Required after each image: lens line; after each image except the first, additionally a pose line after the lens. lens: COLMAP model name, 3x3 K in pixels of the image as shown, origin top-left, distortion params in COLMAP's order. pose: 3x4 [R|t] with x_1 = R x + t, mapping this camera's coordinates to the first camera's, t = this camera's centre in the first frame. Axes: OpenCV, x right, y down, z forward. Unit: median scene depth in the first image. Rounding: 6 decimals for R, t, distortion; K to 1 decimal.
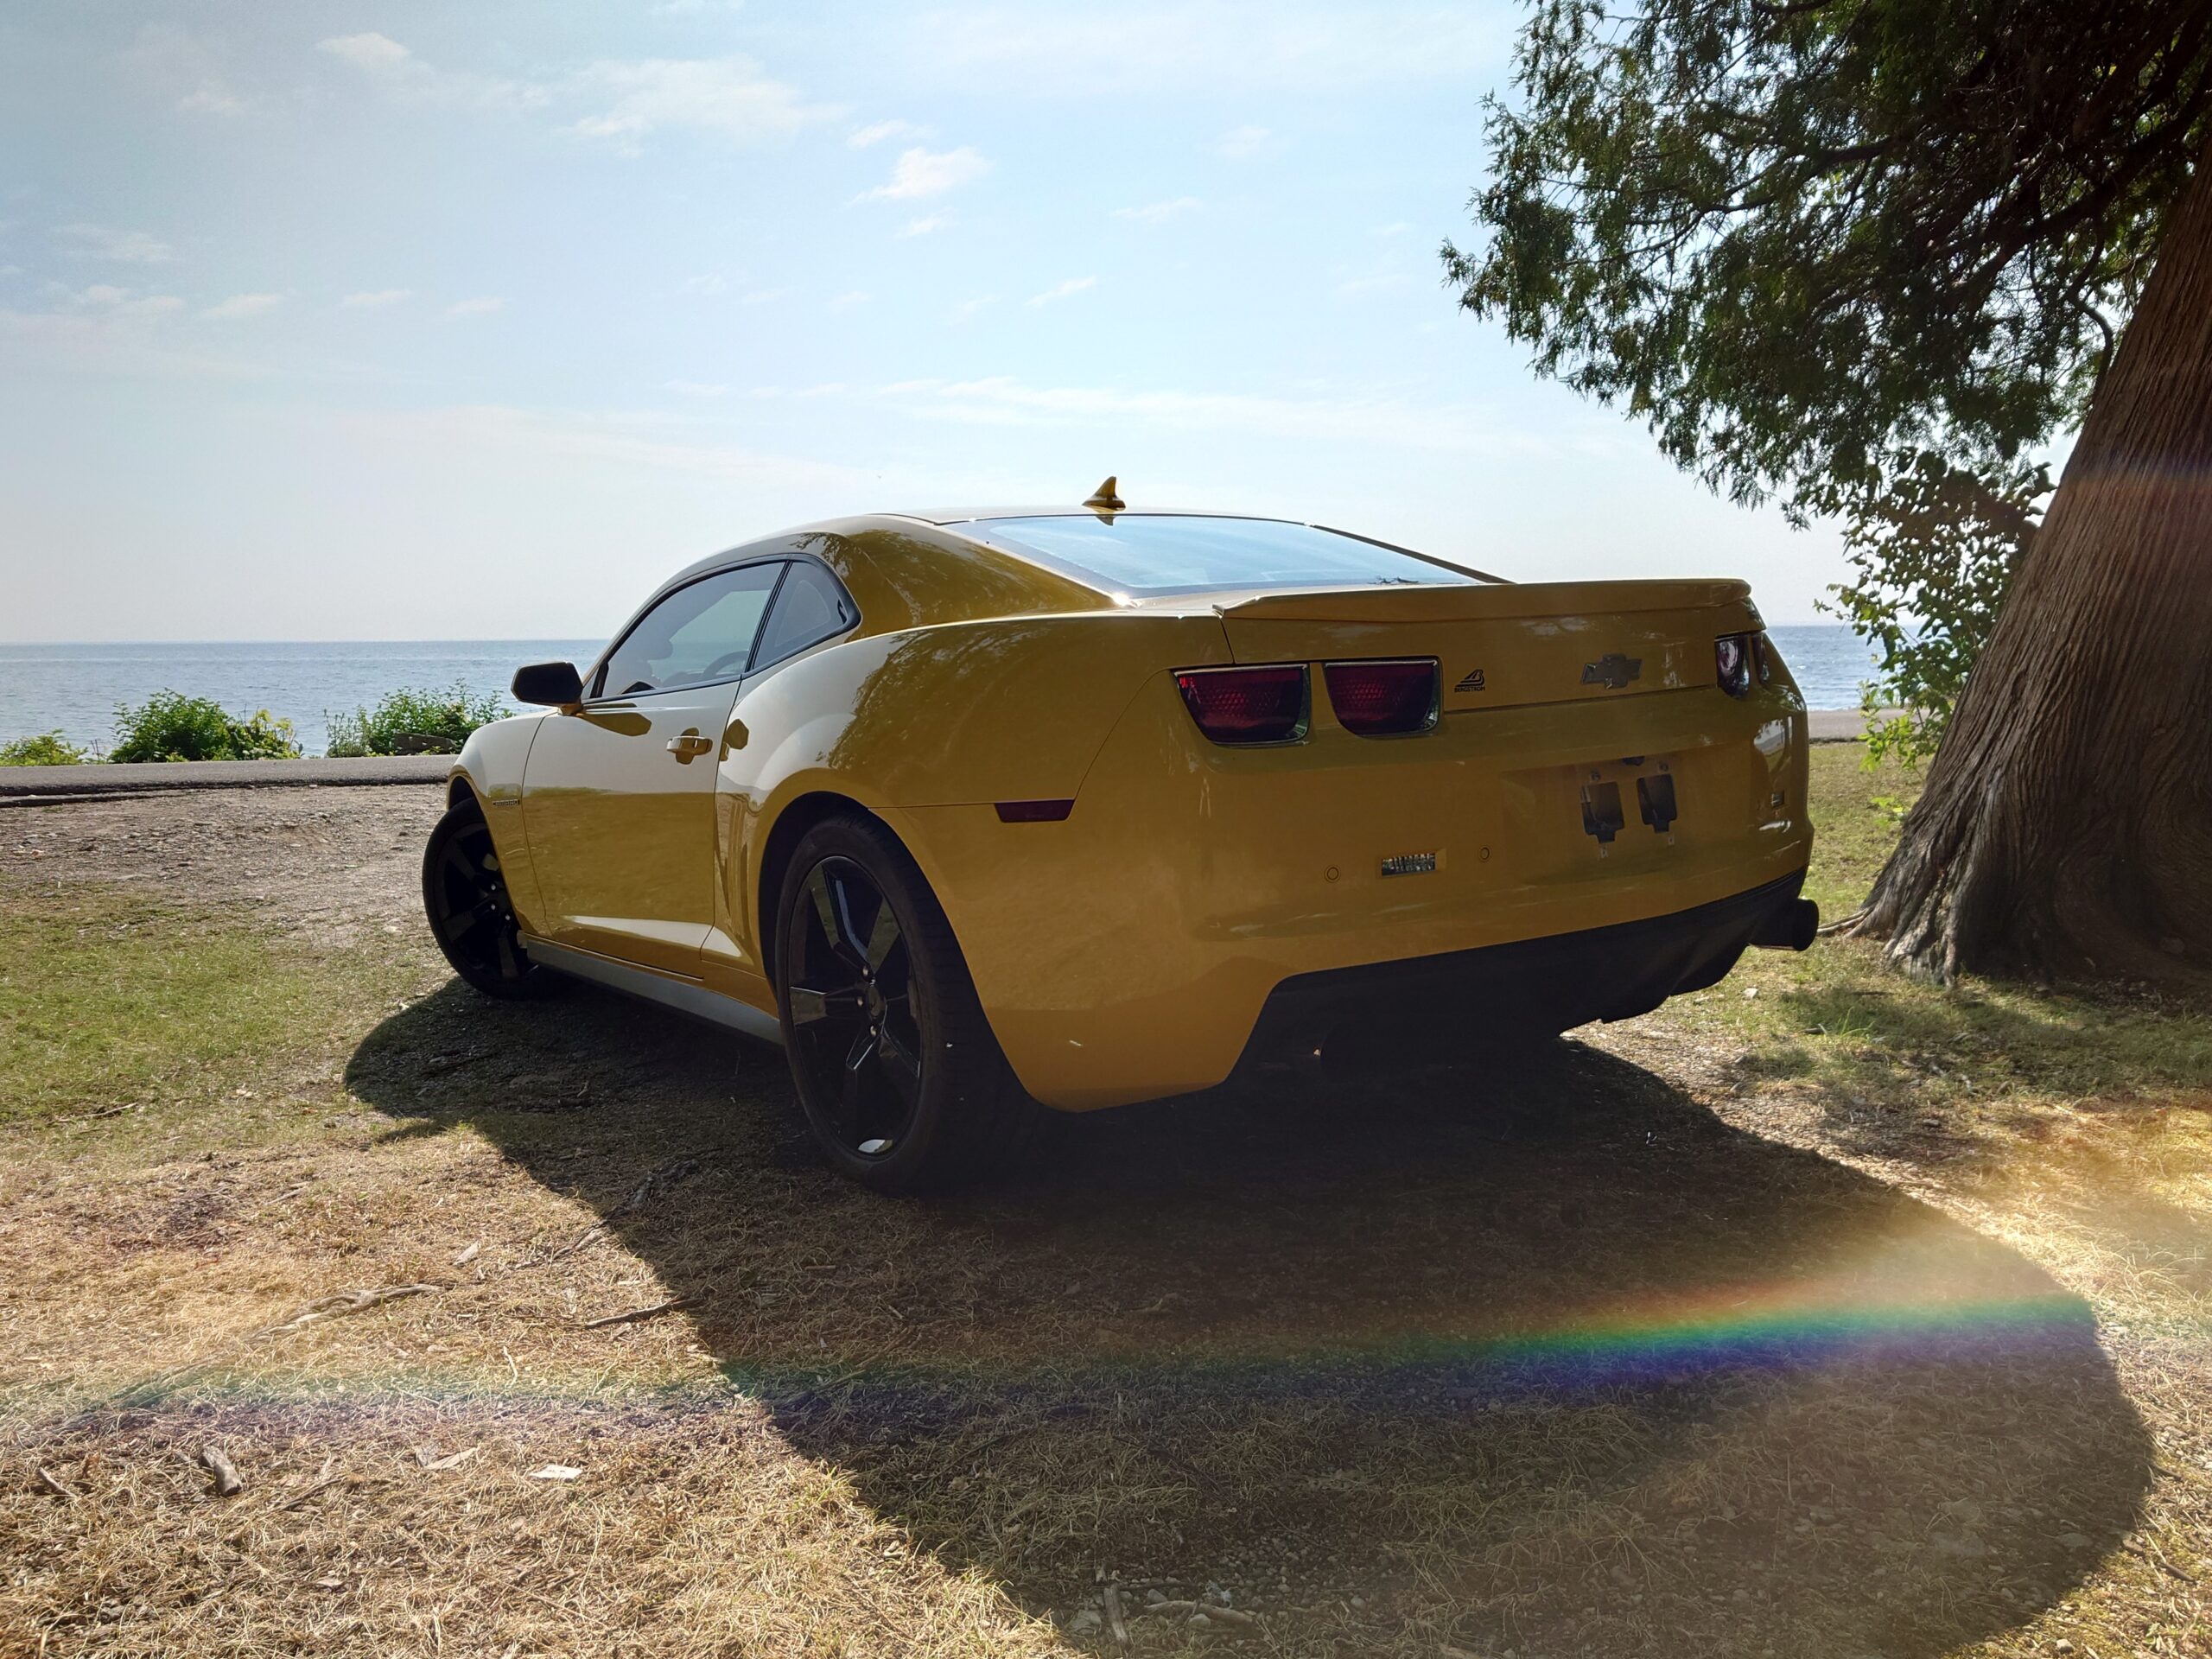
lens RADIAL K [[1526.8, 0, 1106.0], [0, 1526.8, 829.5], [0, 0, 1]] dist [0.002881, -0.001587]
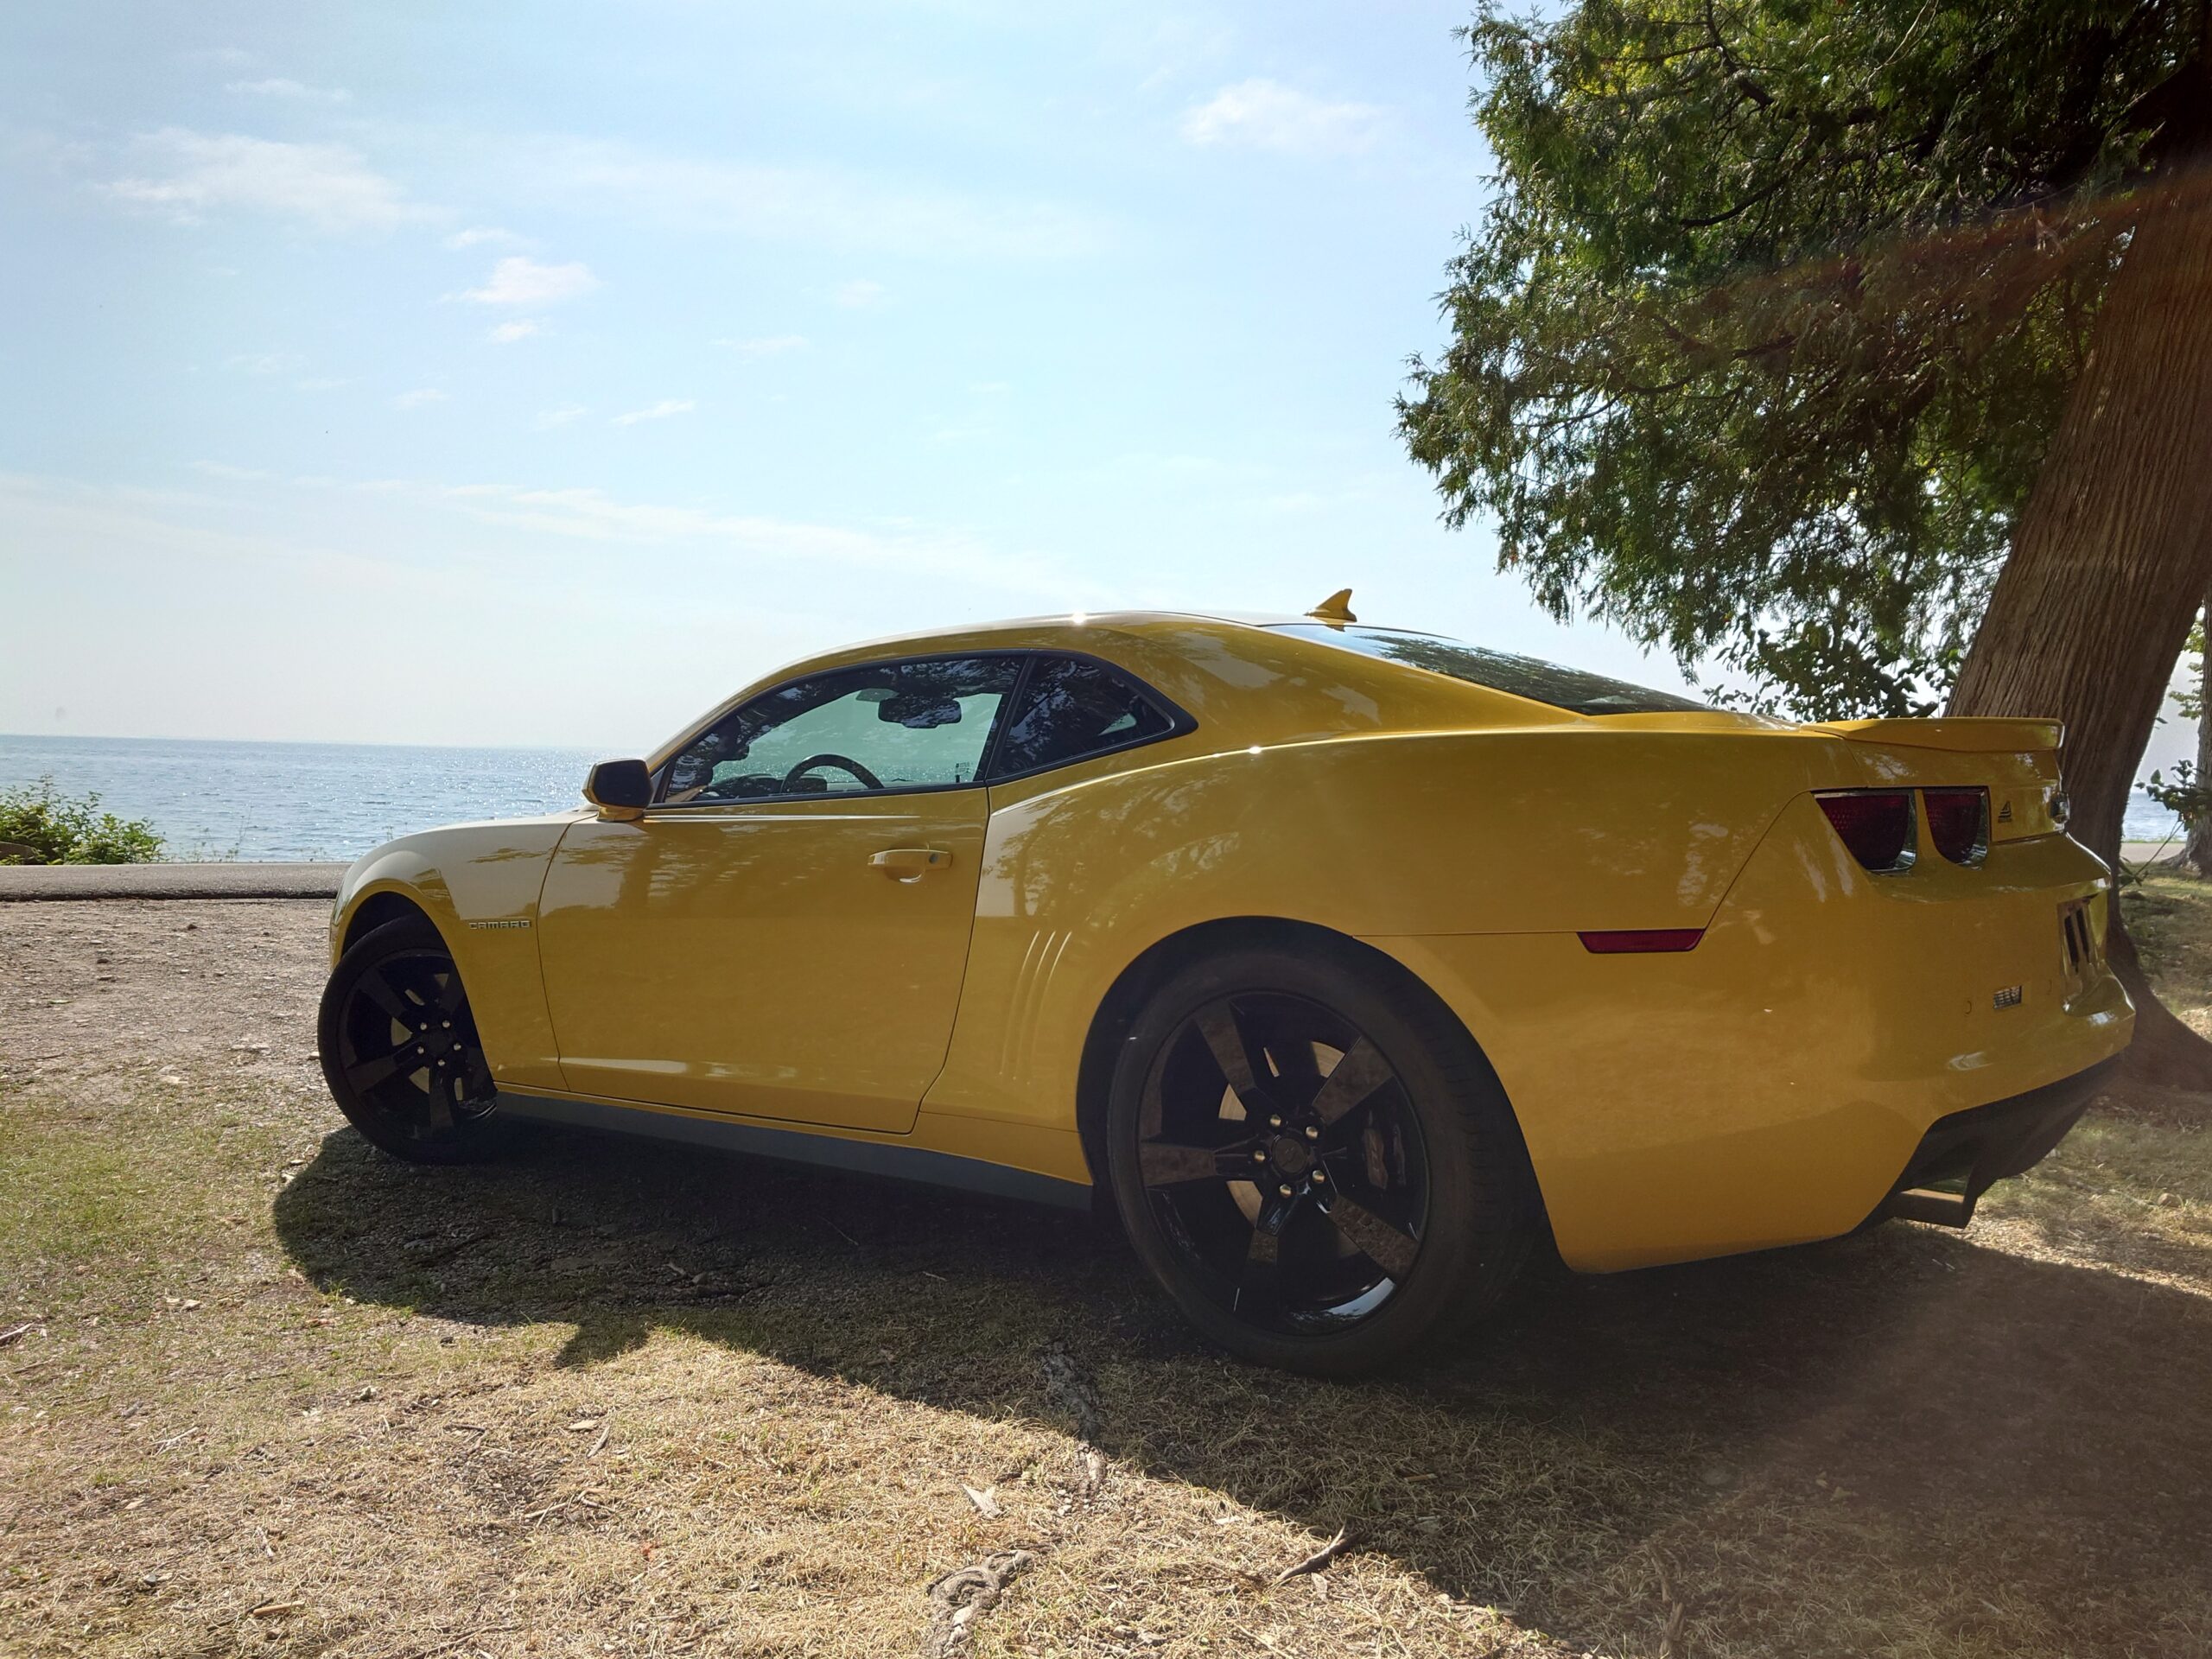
lens RADIAL K [[1510.2, 0, 1106.0], [0, 1510.2, 829.5], [0, 0, 1]] dist [-0.027557, 0.001414]
pose [[0.964330, 0.024848, 0.263536, -0.260874], [-0.003178, 0.996600, -0.082337, -0.001589], [-0.264686, 0.078562, 0.961129, 0.096899]]
